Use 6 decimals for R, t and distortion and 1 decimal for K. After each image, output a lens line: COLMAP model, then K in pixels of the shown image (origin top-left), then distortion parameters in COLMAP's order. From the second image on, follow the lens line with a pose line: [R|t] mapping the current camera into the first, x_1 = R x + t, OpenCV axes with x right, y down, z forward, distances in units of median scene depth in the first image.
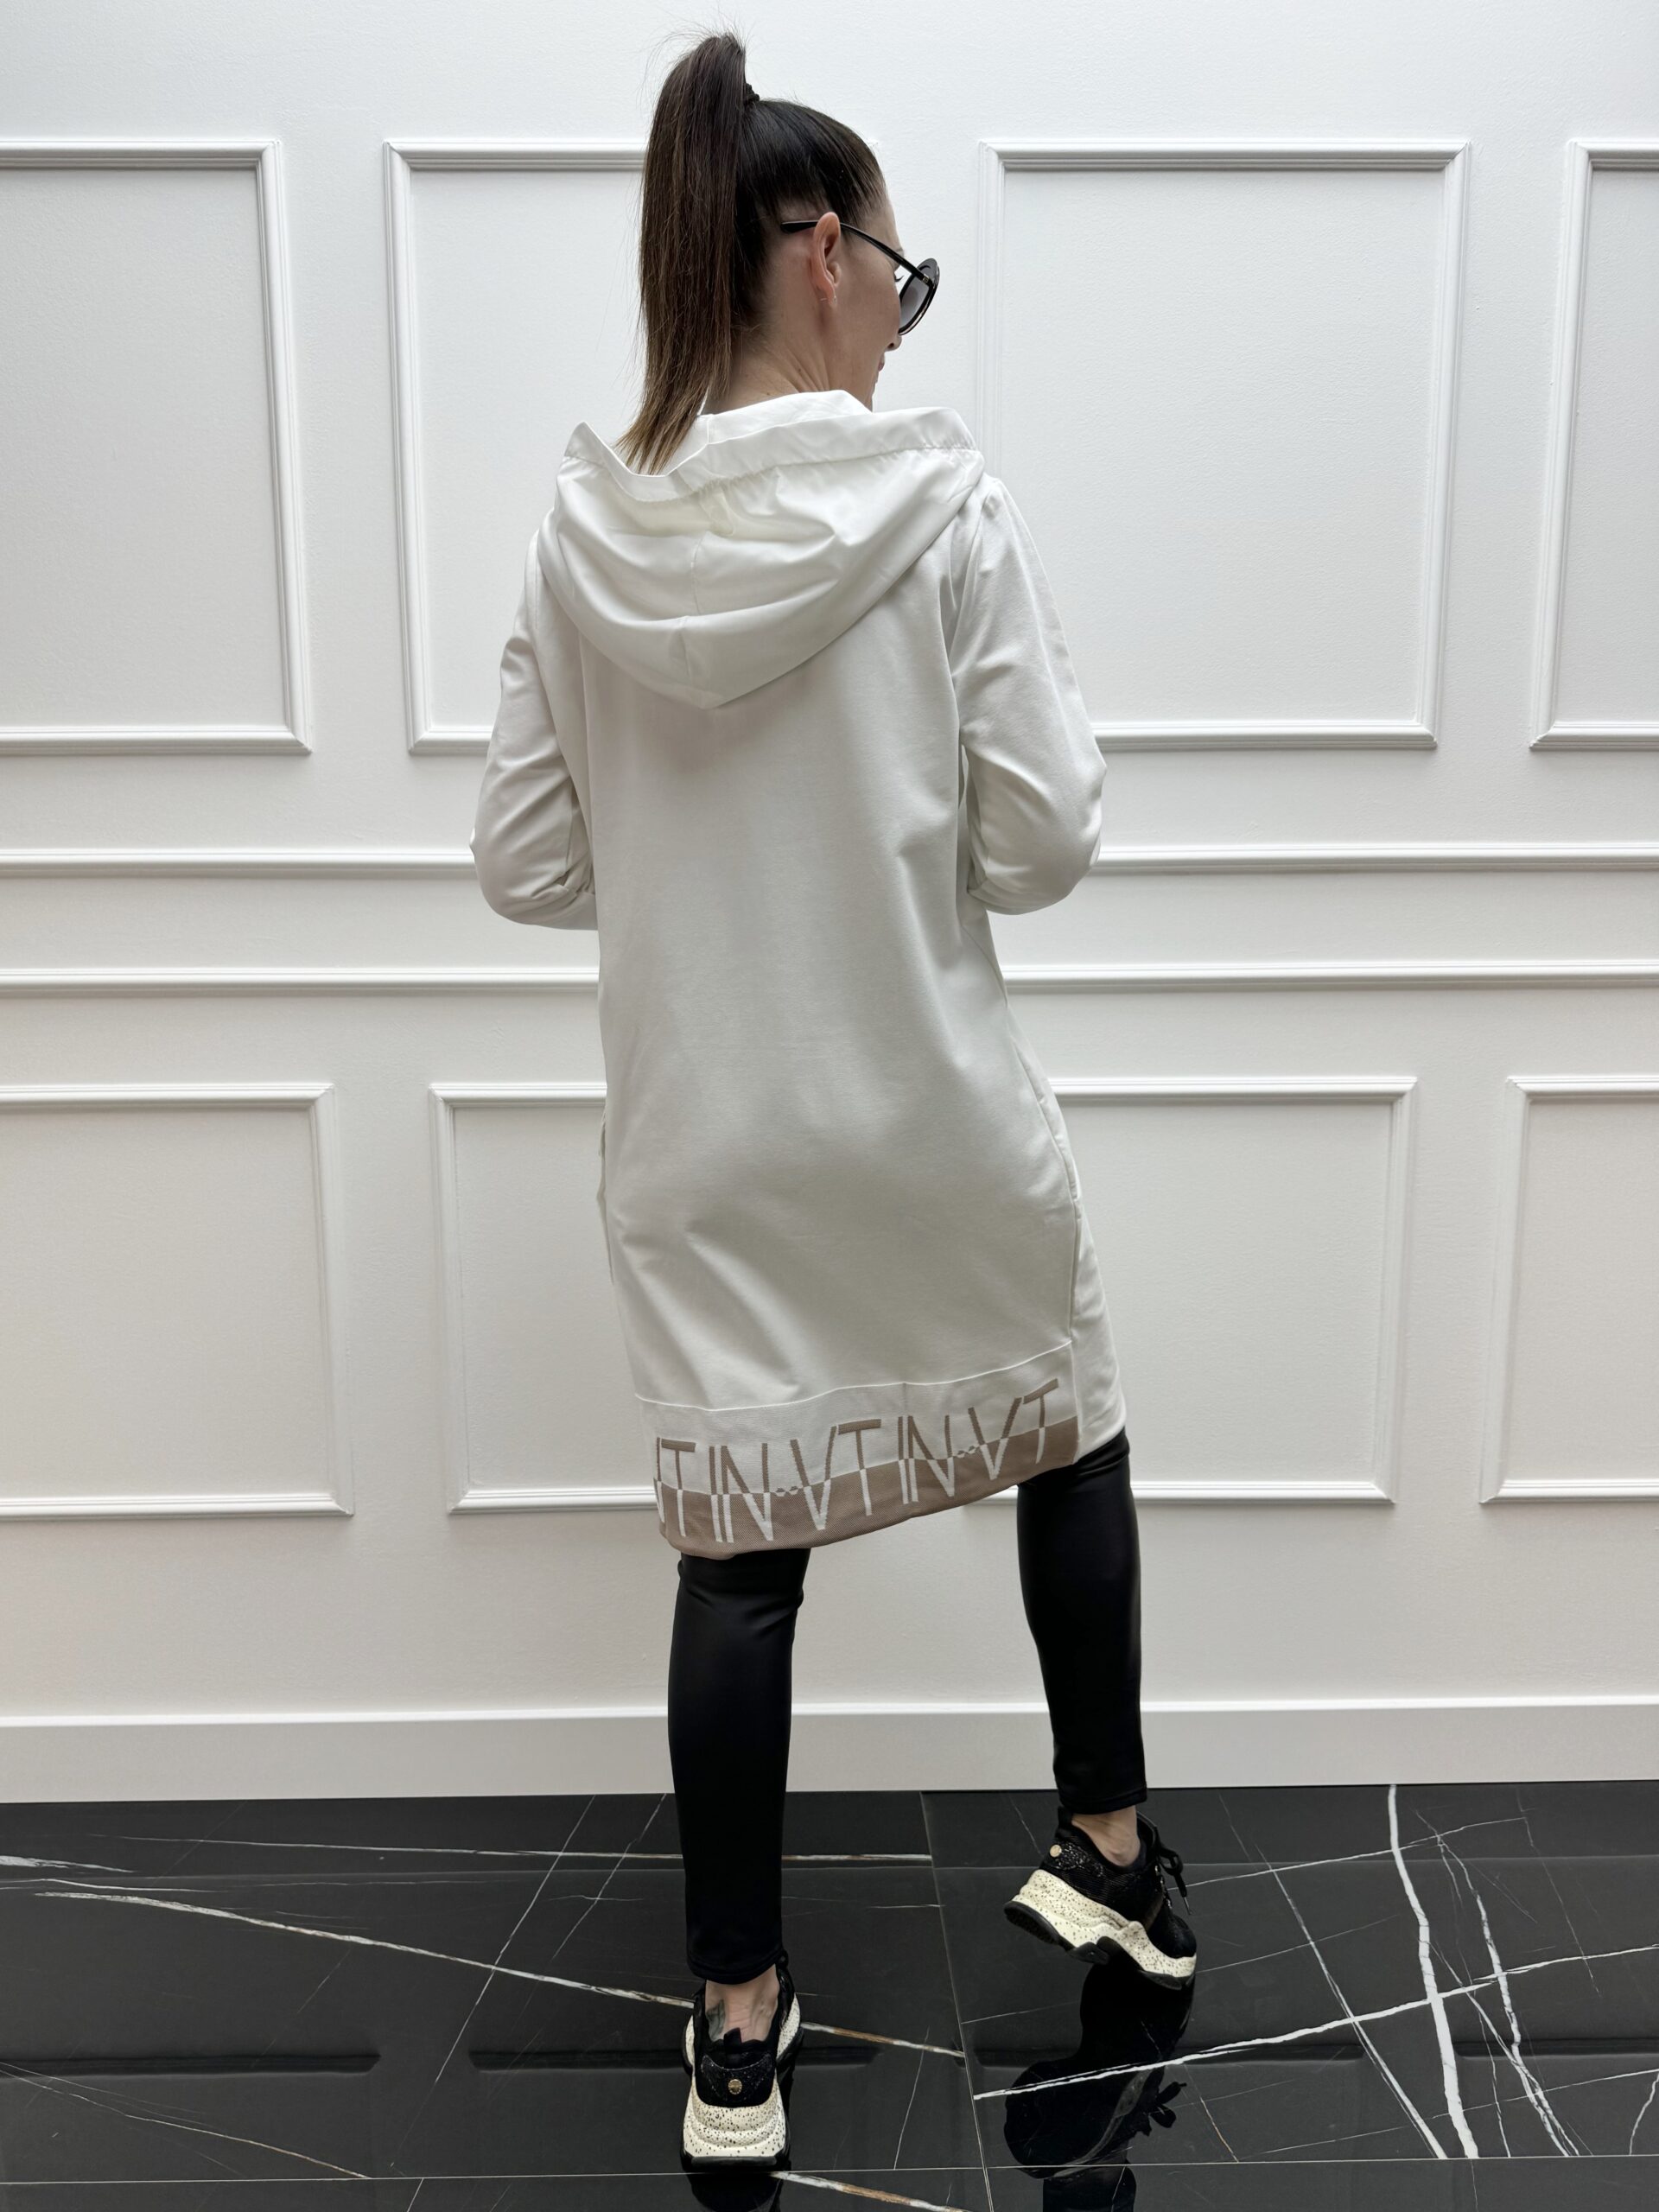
lens RADIAL K [[1498.6, 0, 803.9], [0, 1498.6, 1163.1], [0, 0, 1]] dist [-0.005758, -0.005696]
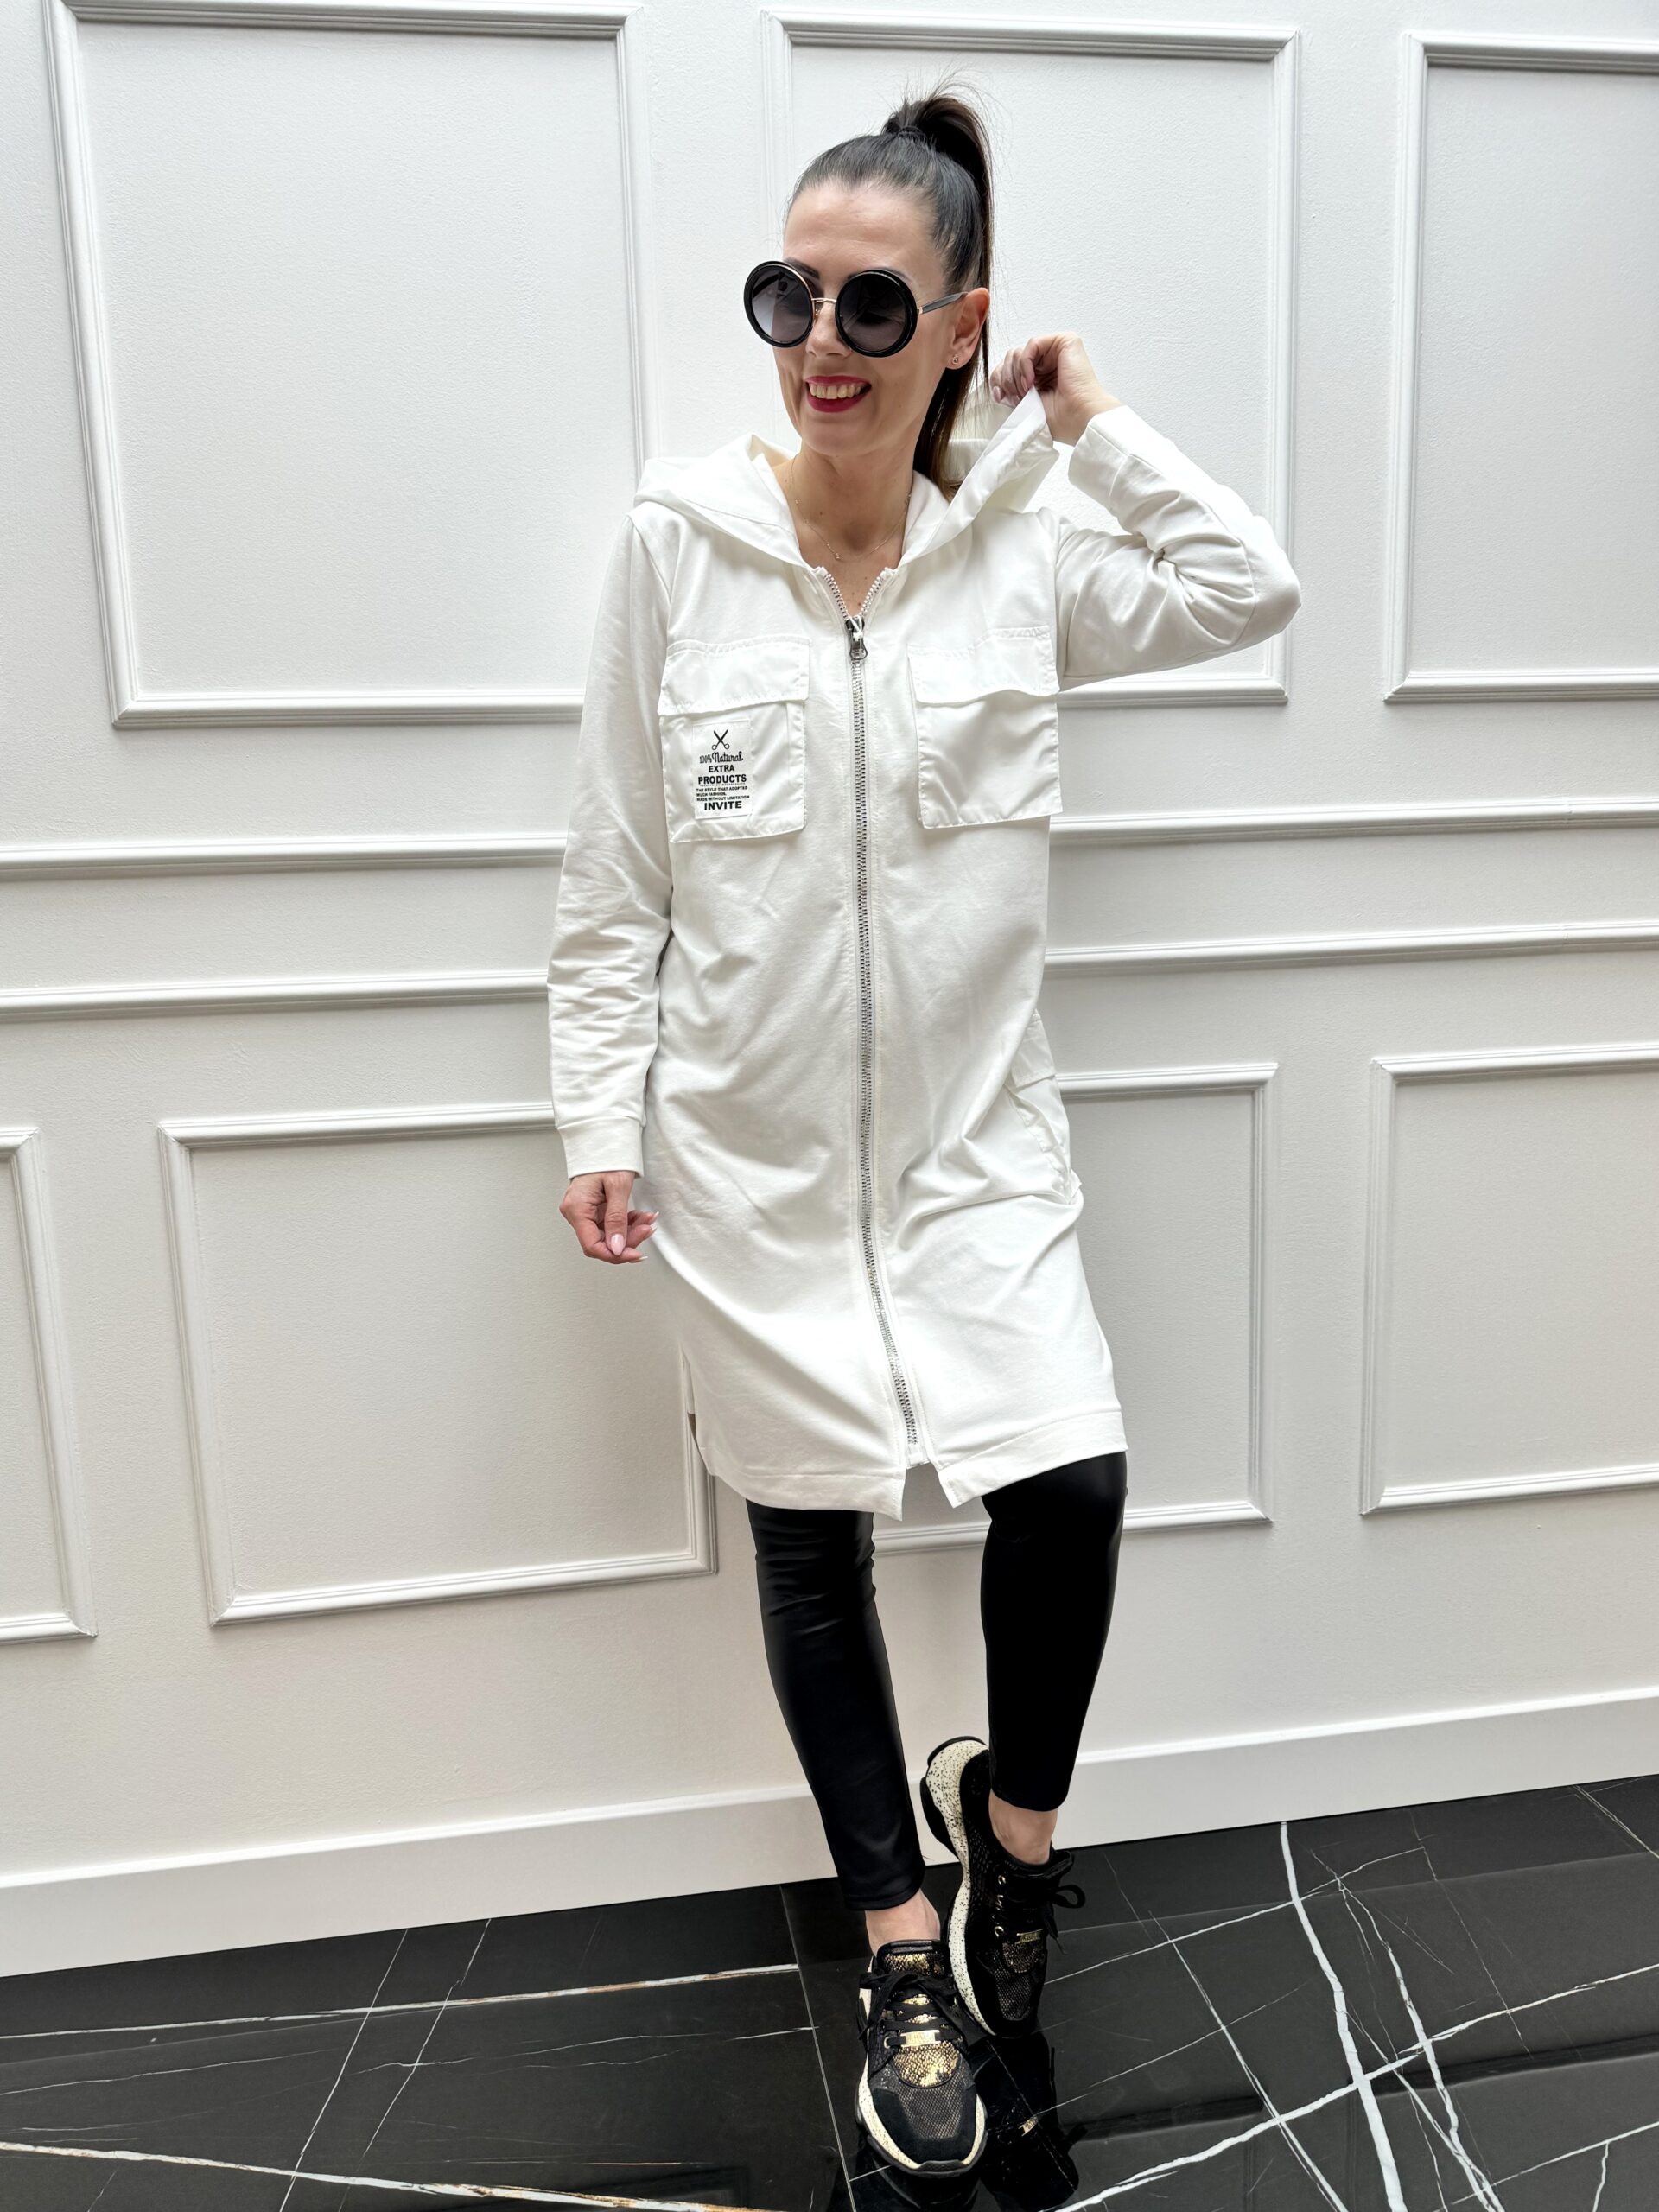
lens RADIAL K [[1513.3, 0, 776.8], [0, 1513.3, 1144.5], [0, 0, 1]] dist [-0.005750, -0.003431]
pose [[0.991701, -0.049927, 0.118477, -0.009684], [0.049048, 0.998743, 0.010330, -0.034637], [-0.118843, -0.004433, 0.992903, 0.126659]]
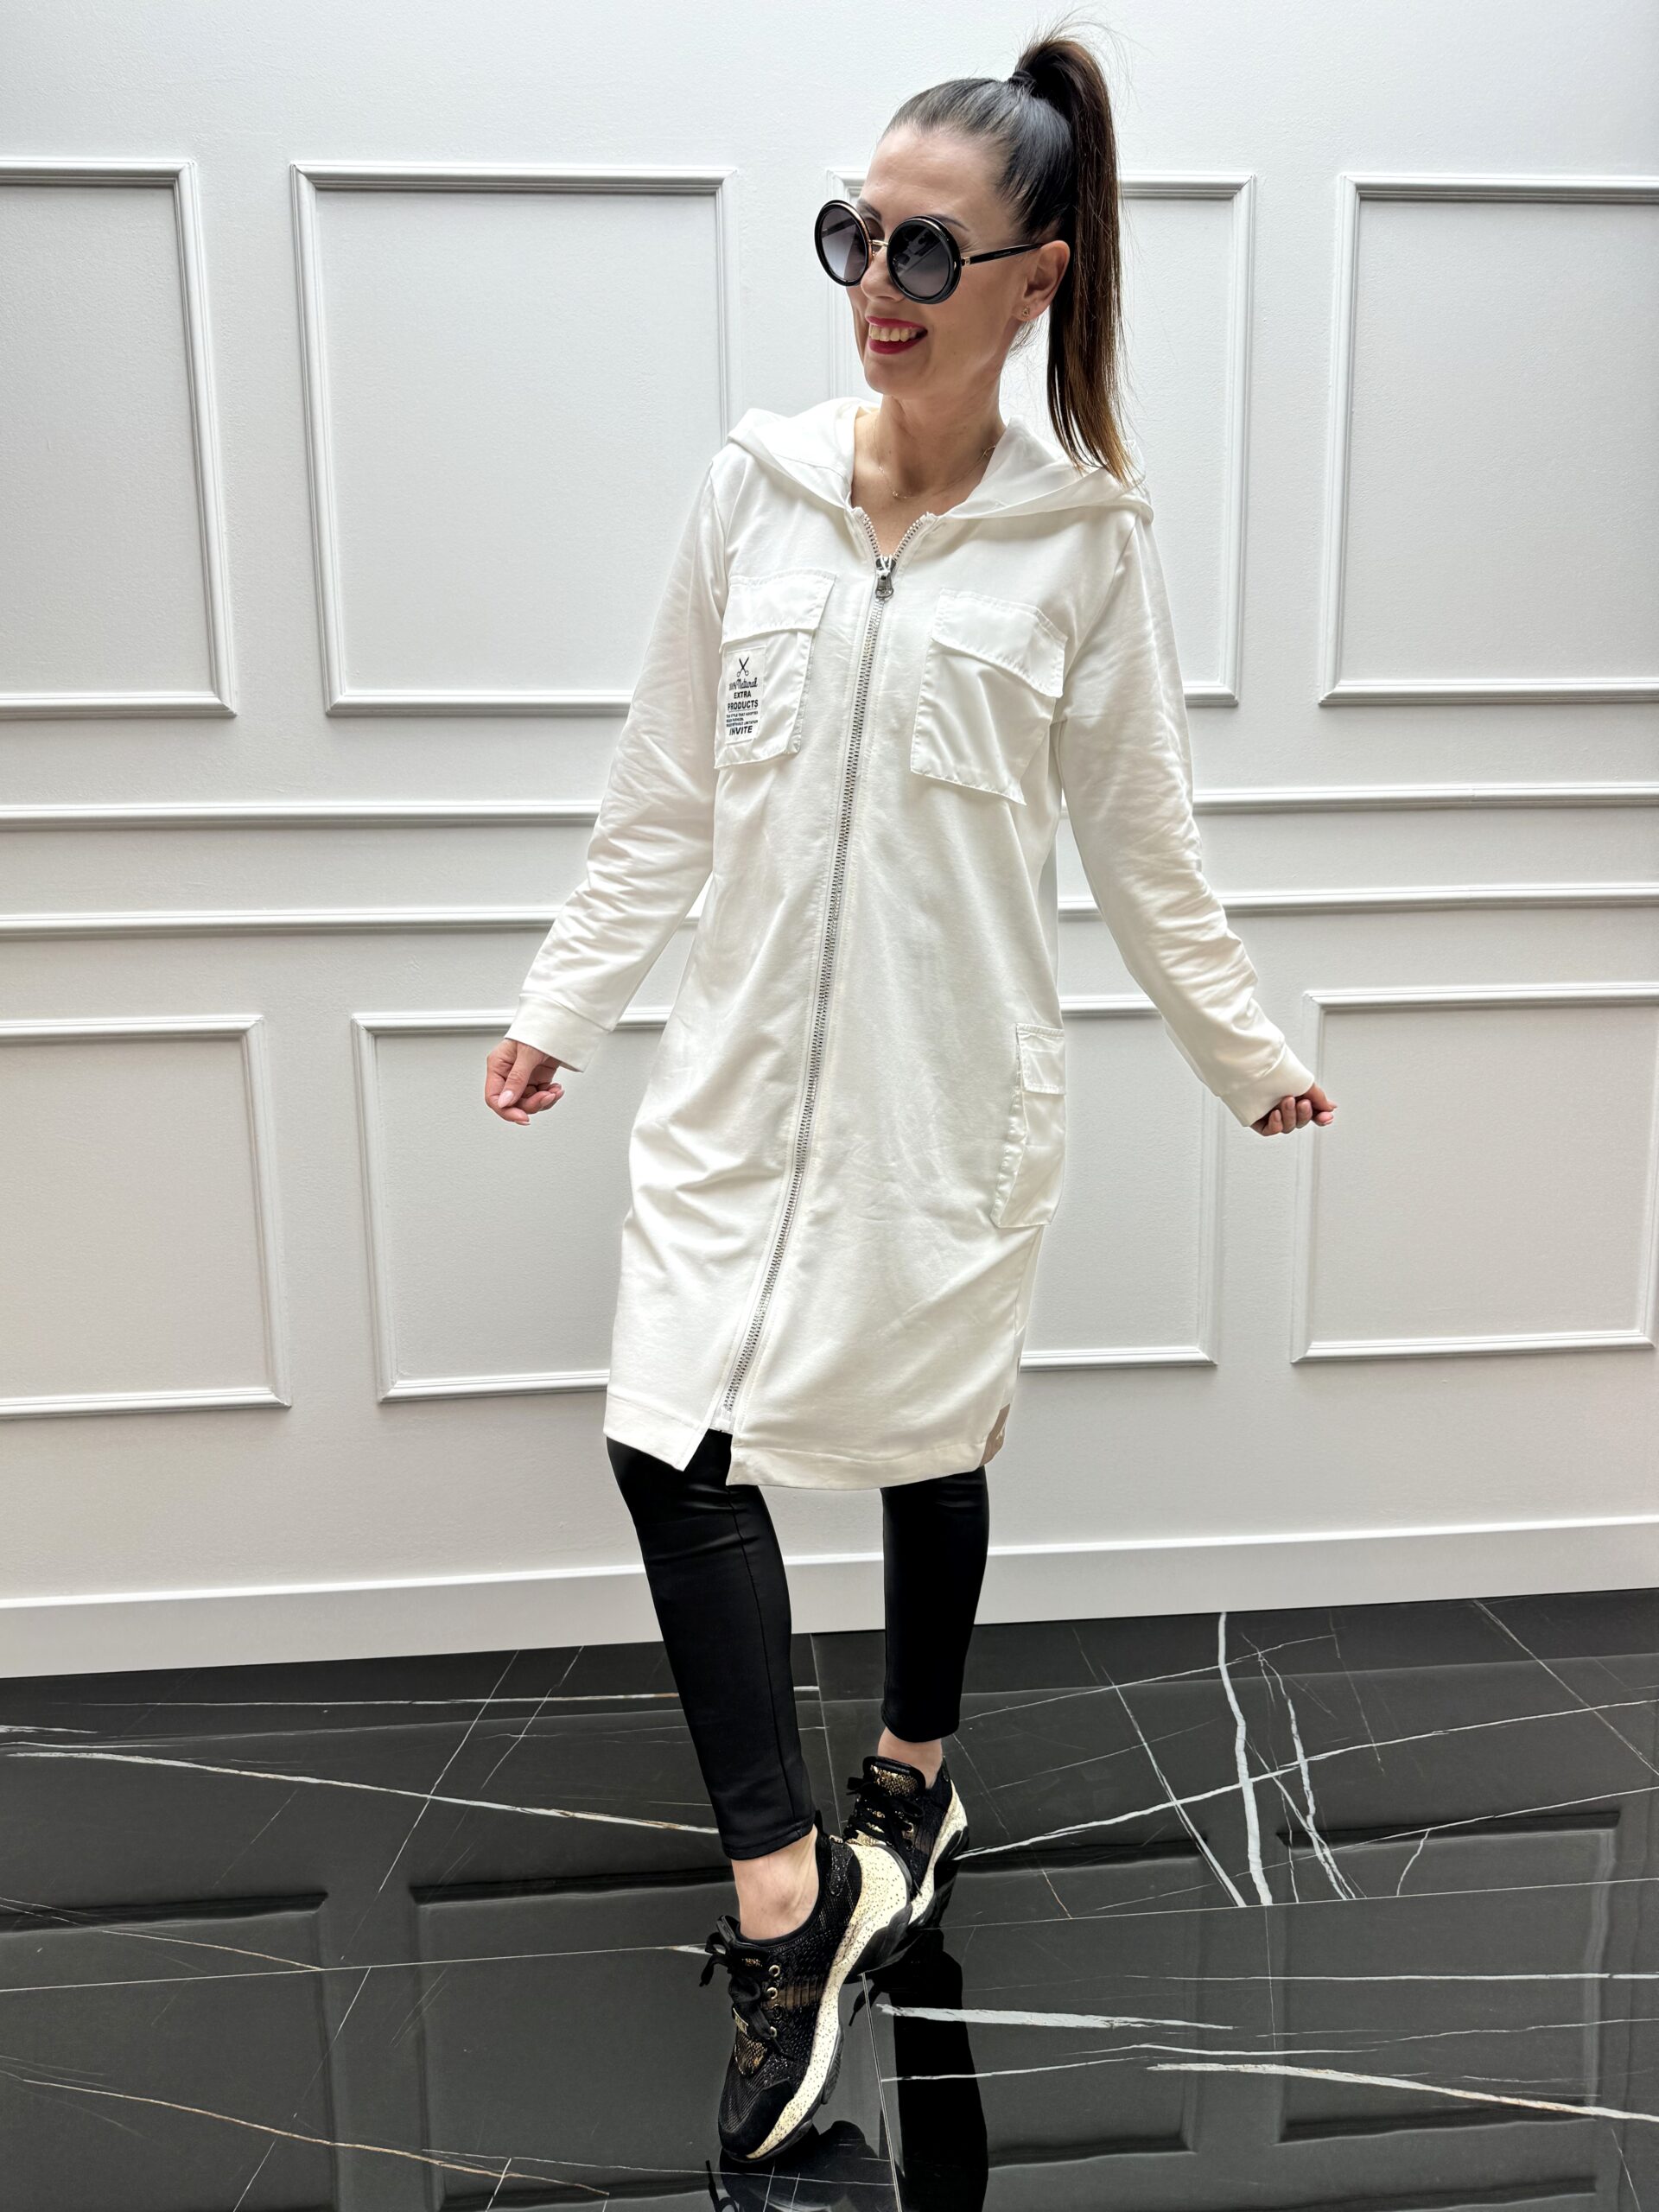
lens RADIAL K [[1468.2, 0, 804.2], [0, 1468.2, 1097.5], [0, 0, 1]] dist [-0.001109, -0.012315]
pose [[0.998256, -0.021046, 0.055146, 0.024482], [0.020318, 0.999699, 0.013741, 0.000886], [-0.055418, -0.012597, 0.998384, -0.112479]]
